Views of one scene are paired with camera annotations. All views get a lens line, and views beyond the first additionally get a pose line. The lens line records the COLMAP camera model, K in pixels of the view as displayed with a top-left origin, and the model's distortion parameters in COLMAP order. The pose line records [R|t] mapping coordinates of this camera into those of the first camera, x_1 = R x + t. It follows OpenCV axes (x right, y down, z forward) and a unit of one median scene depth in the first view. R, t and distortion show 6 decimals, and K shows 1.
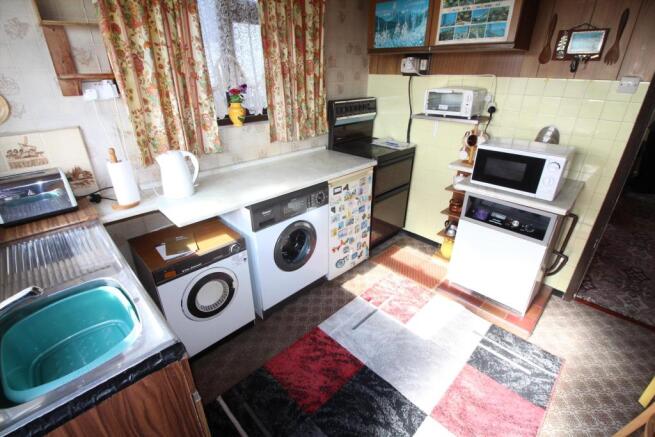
lens RADIAL K [[301.8, 0, 327.5], [0, 301.8, 210.4], [0, 0, 1]] dist [-0.000524, -0.000133]
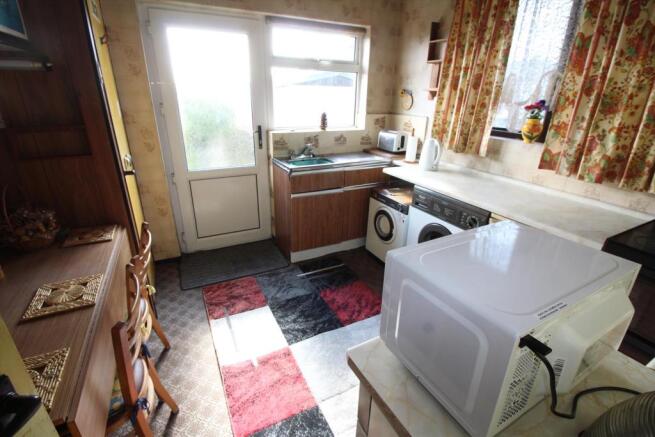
lens RADIAL K [[301.8, 0, 327.5], [0, 301.8, 210.4], [0, 0, 1]] dist [-0.000524, -0.000133]
pose [[-0.292902, 0.335462, -0.895362, 1.116492], [-0.415783, 0.798570, 0.435214, -0.354375], [0.861007, 0.499751, -0.094423, 0.889357]]
